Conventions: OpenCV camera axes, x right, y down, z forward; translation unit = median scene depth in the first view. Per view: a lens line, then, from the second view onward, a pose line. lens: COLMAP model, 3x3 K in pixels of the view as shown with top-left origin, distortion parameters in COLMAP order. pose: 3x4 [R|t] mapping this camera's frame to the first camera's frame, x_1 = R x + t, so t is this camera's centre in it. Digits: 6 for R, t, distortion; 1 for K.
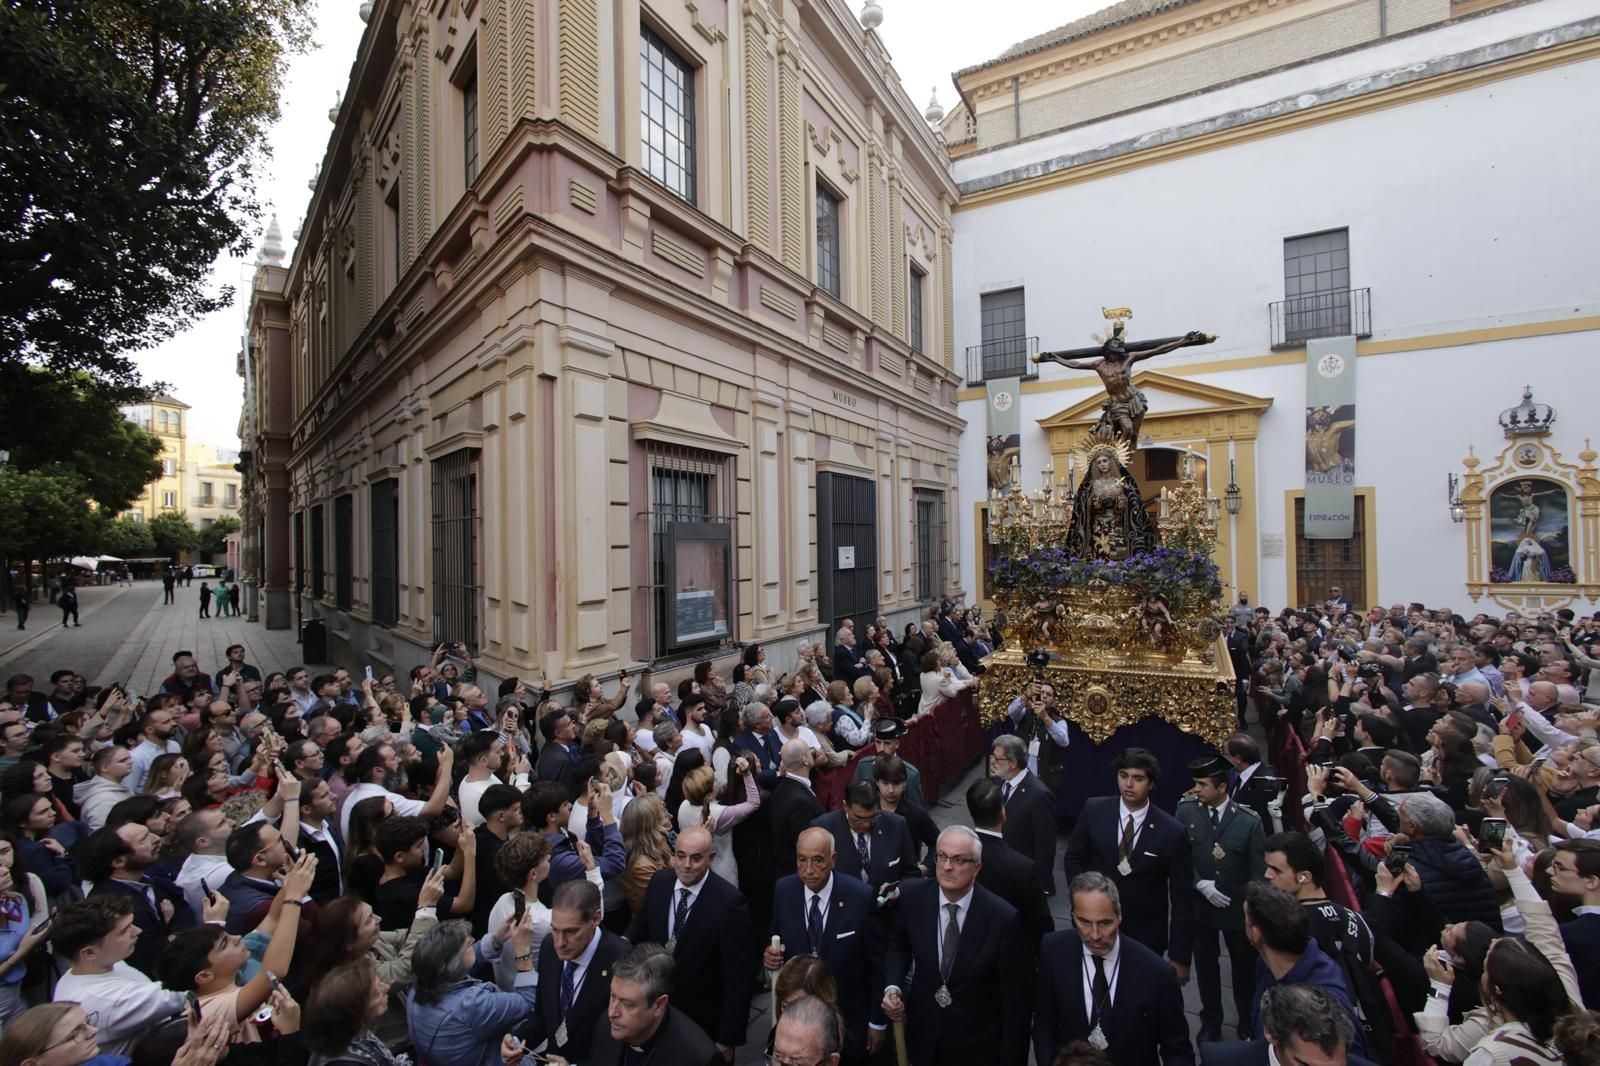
lens RADIAL K [[745.2, 0, 796.3], [0, 745.2, 537.4], [0, 0, 1]] dist [0.003610, 0.000248]
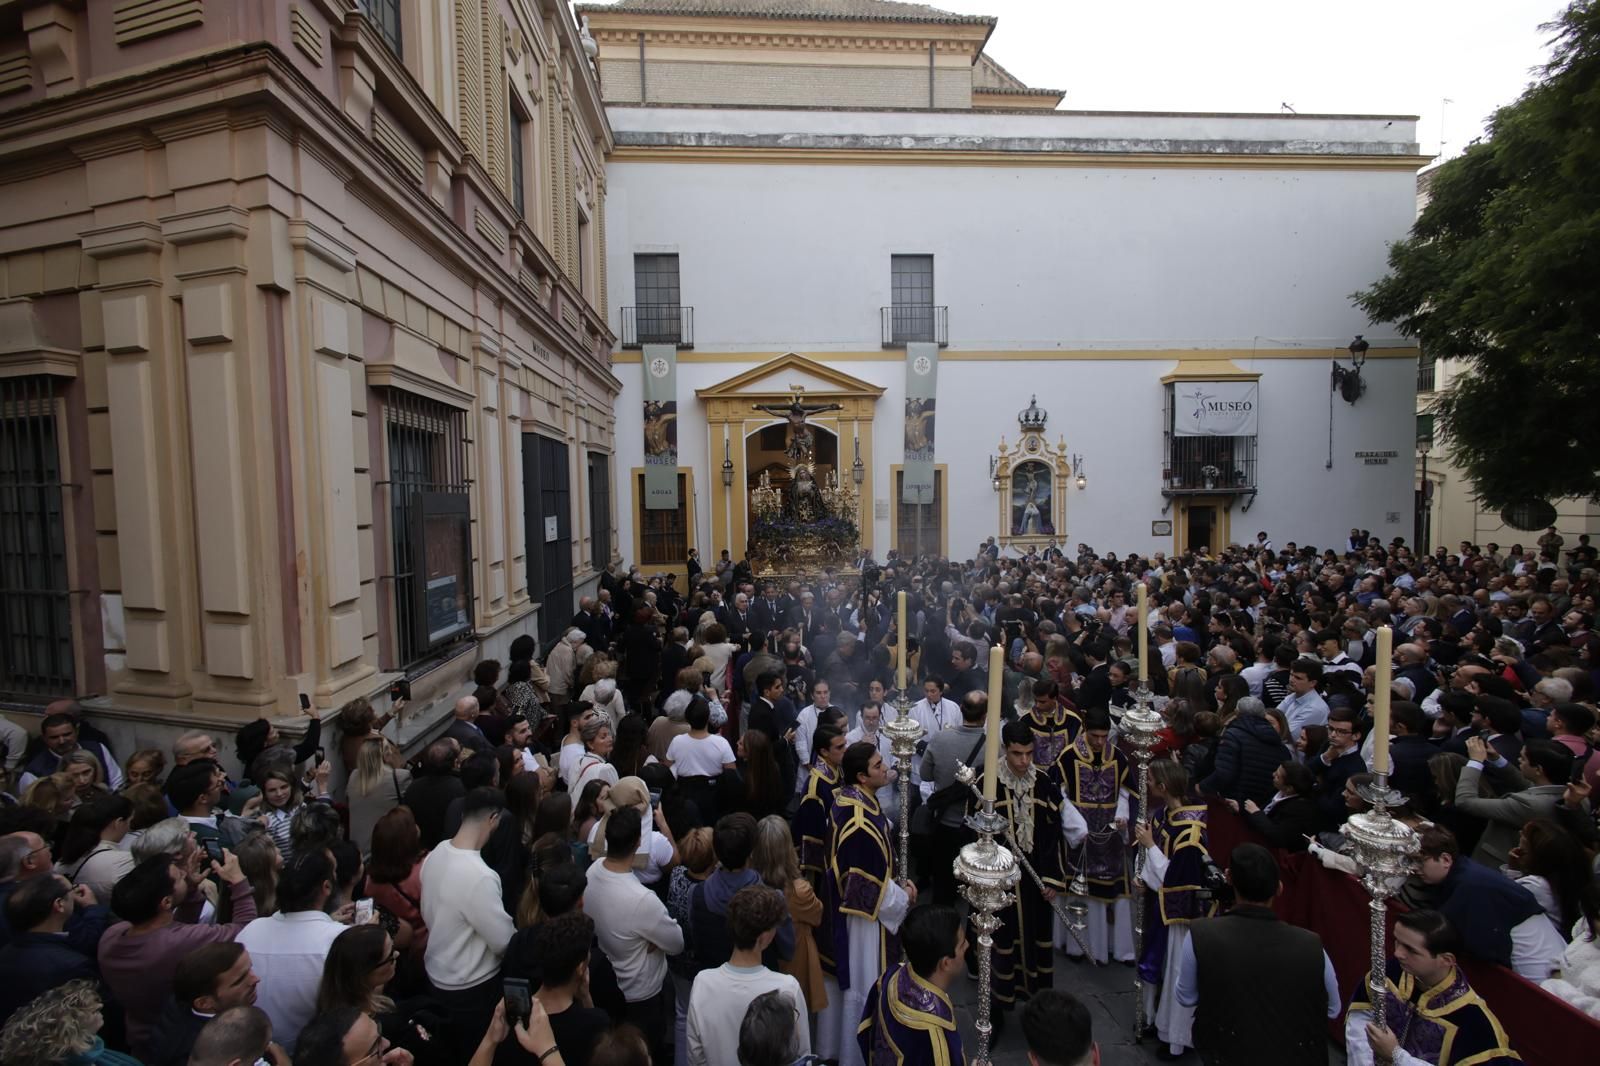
lens RADIAL K [[745.2, 0, 802.4], [0, 745.2, 537.0], [0, 0, 1]] dist [0.003610, 0.000248]
pose [[0.831751, -0.029399, 0.554370, -0.164666], [0.000005, 0.998597, 0.052948, -0.010172], [-0.555149, -0.044037, 0.830584, 0.066976]]
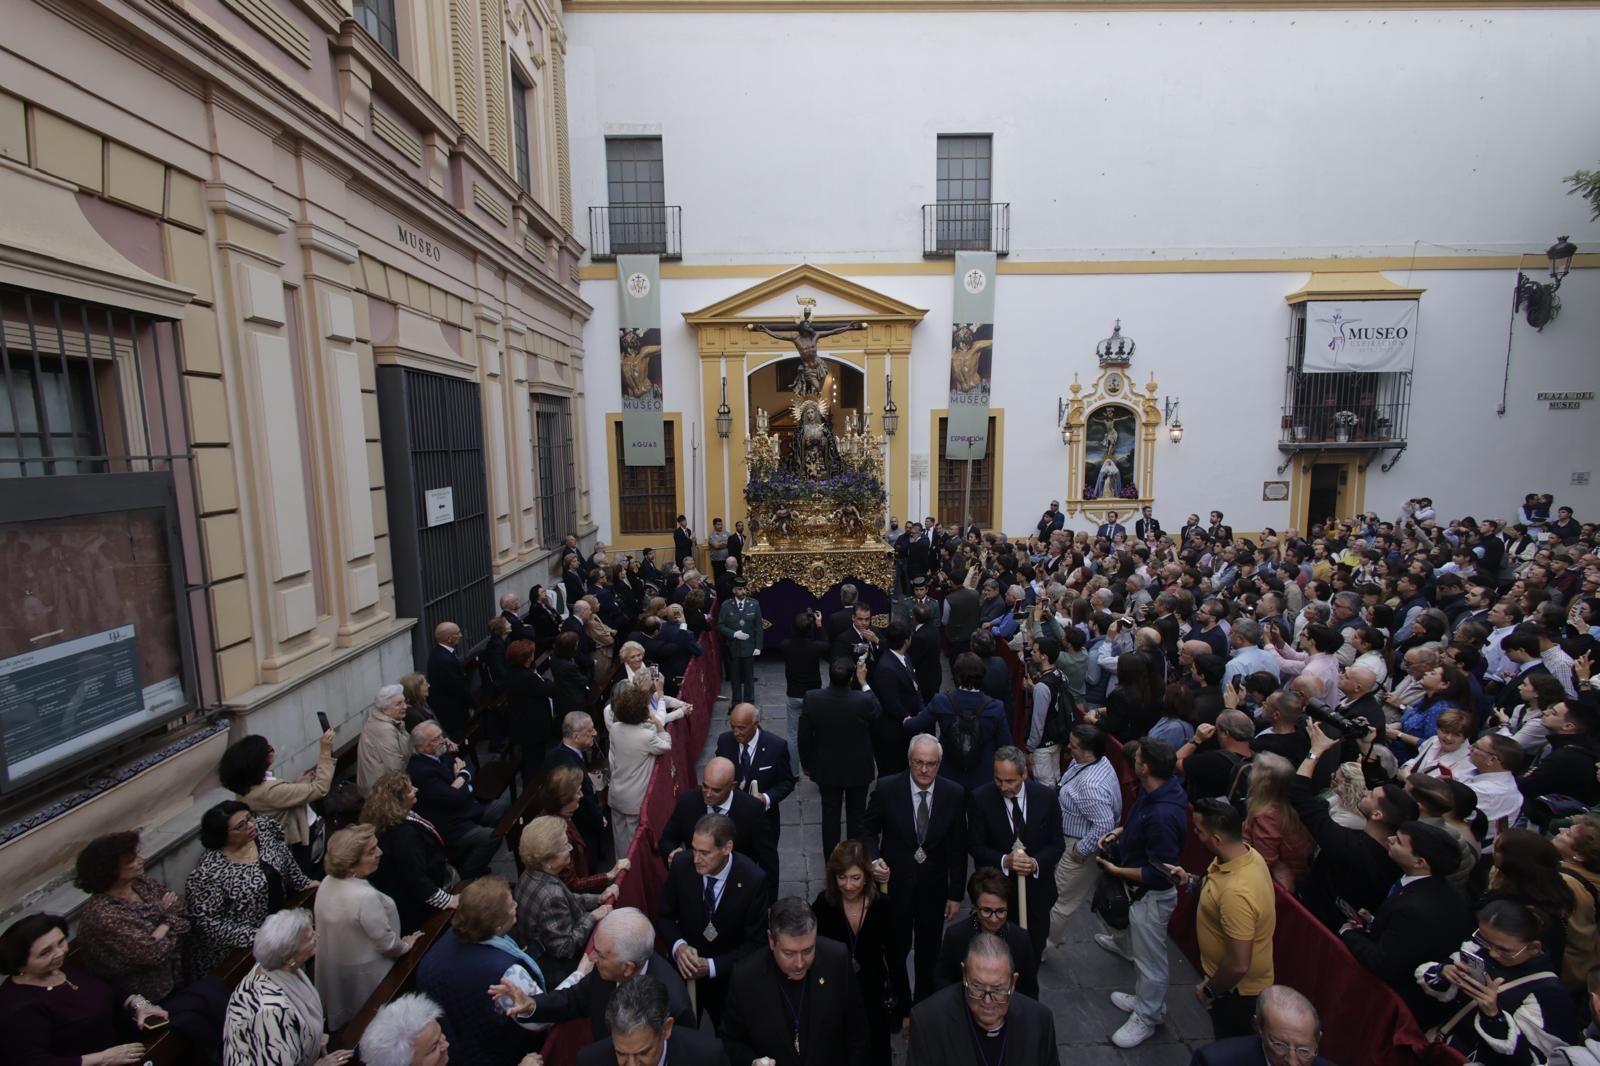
lens RADIAL K [[745.2, 0, 801.1], [0, 745.2, 533.8], [0, 0, 1]] dist [0.003610, 0.000248]
pose [[0.856829, -0.062184, 0.511836, 0.004759], [-0.002999, 0.992083, 0.125552, -0.027041], [-0.515591, -0.109112, 0.849859, 0.276773]]
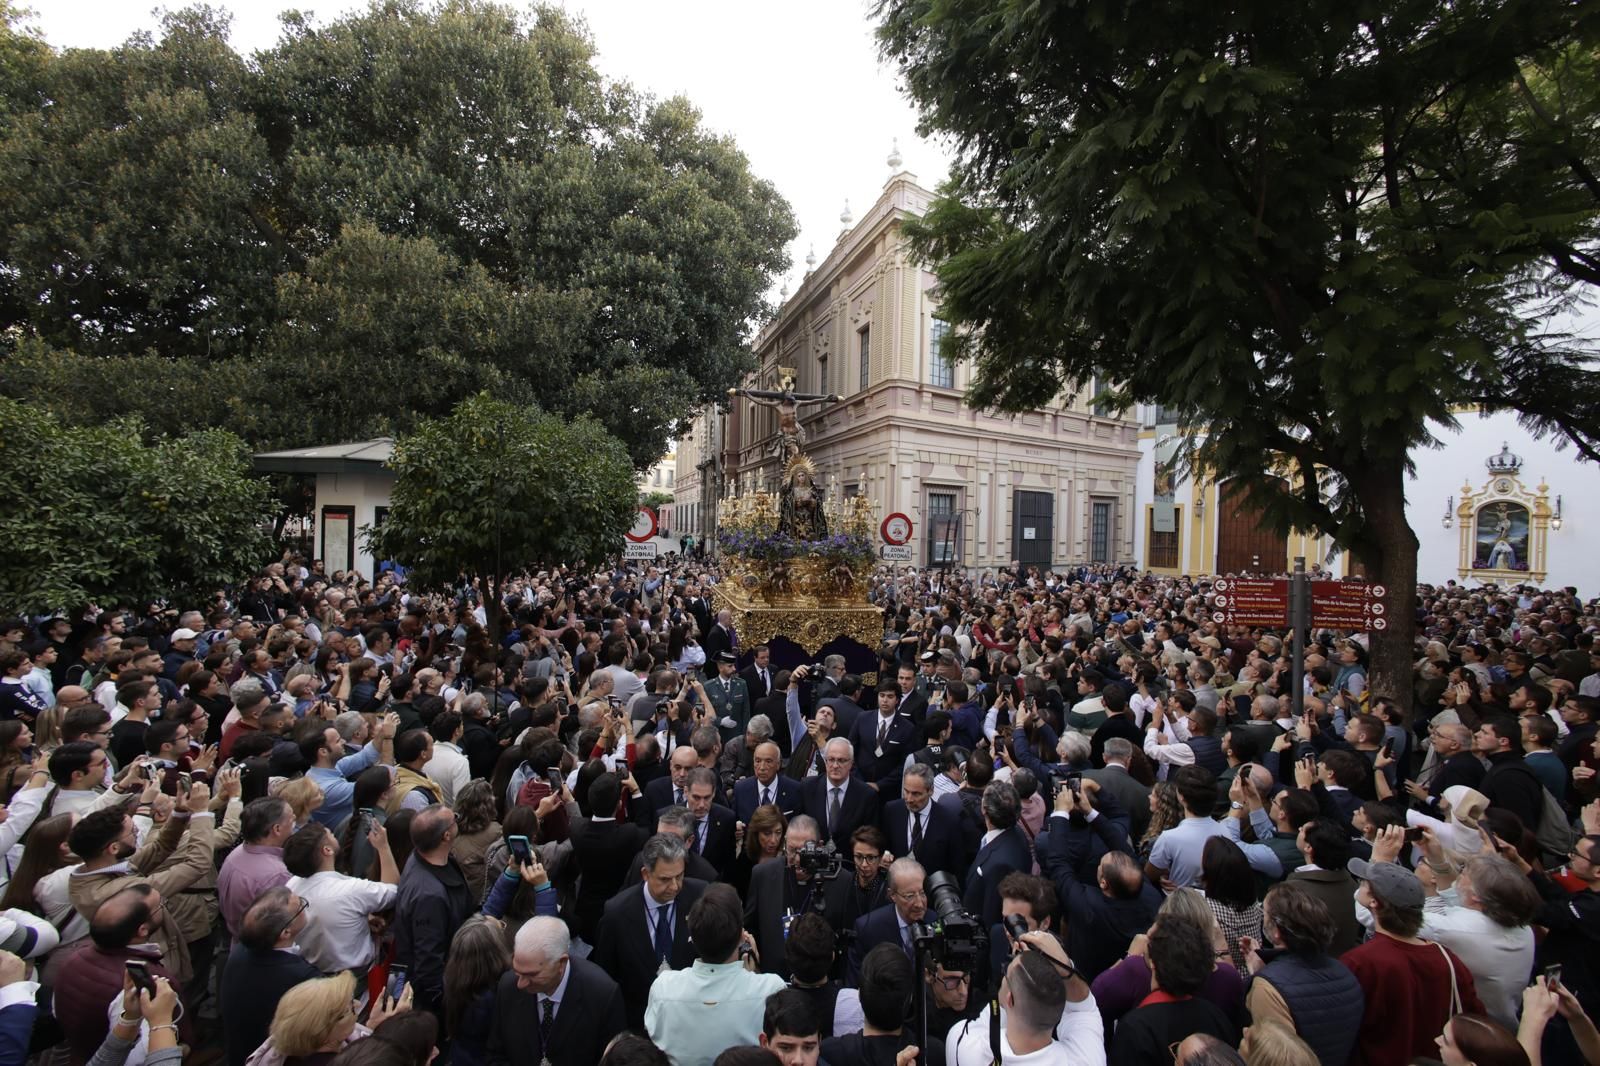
lens RADIAL K [[745.2, 0, 805.7], [0, 745.2, 540.9], [0, 0, 1]] dist [0.003610, 0.000248]
pose [[0.918630, 0.047964, -0.392196, 0.271537], [-0.034287, 0.998537, 0.041807, -0.013833], [0.393628, -0.024958, 0.918931, -0.964517]]
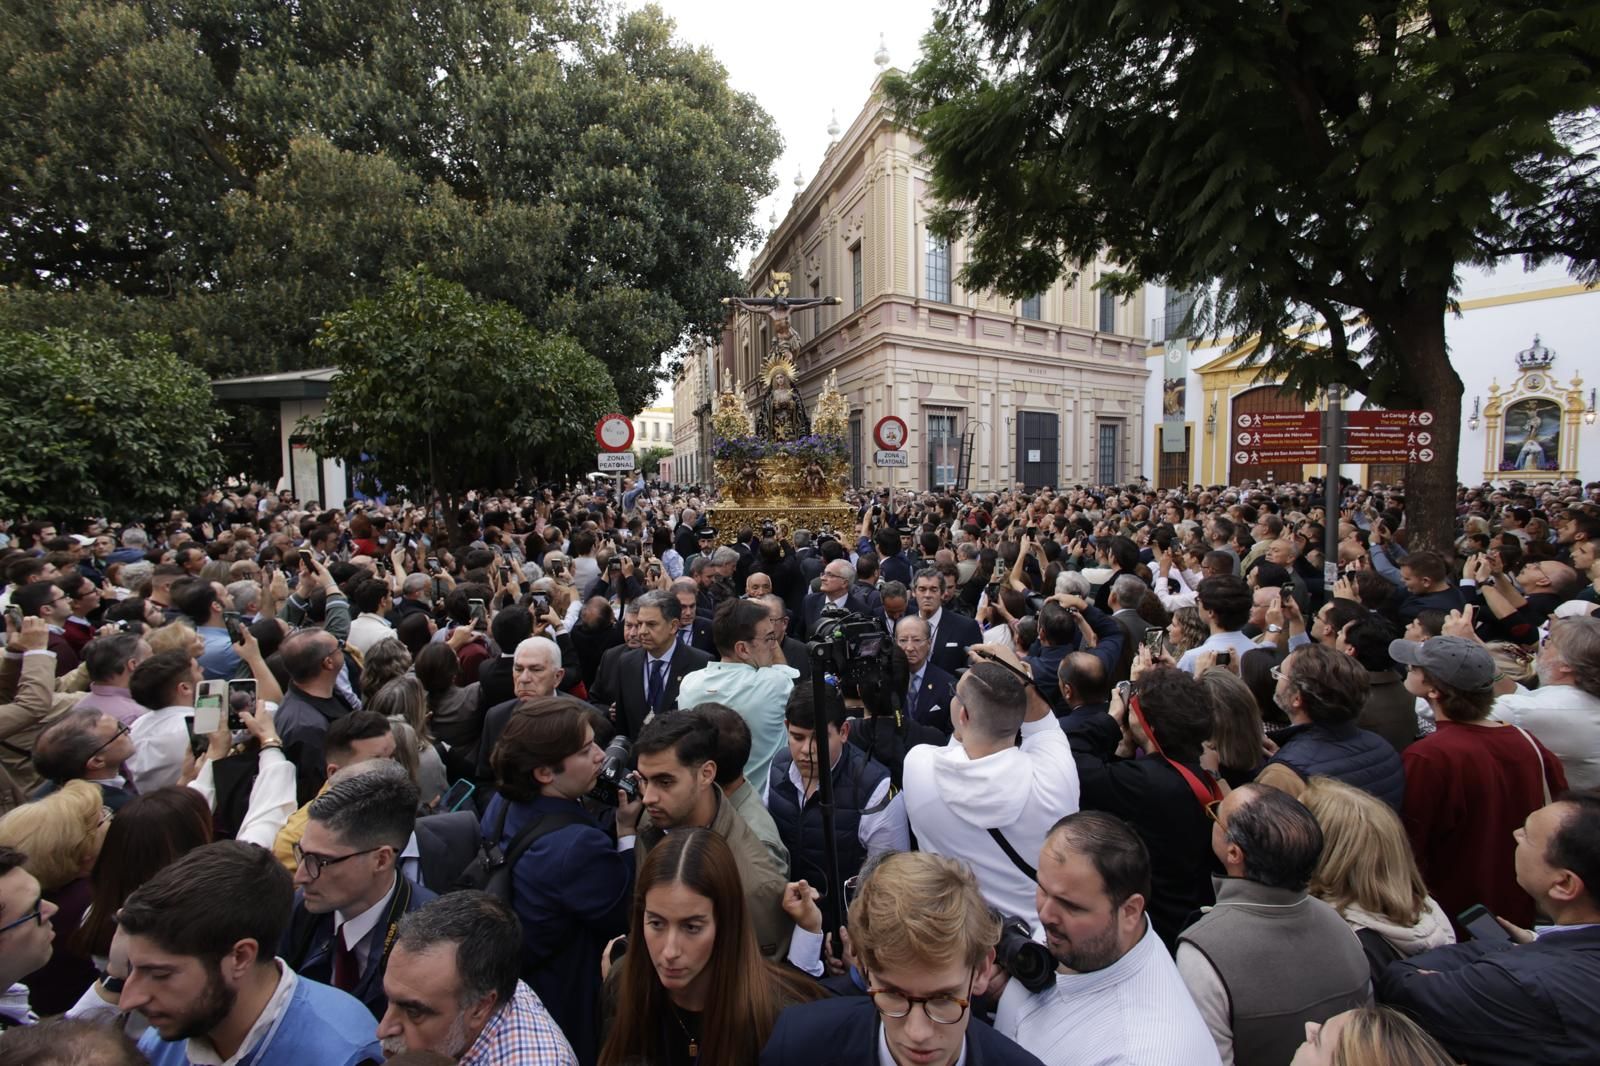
lens RADIAL K [[745.2, 0, 803.6], [0, 745.2, 543.1], [0, 0, 1]] dist [0.003610, 0.000248]
pose [[0.915511, 0.038096, -0.400486, 0.273097], [0.003710, 0.994664, 0.103097, 0.044985], [0.402277, -0.095872, 0.910484, -0.916801]]
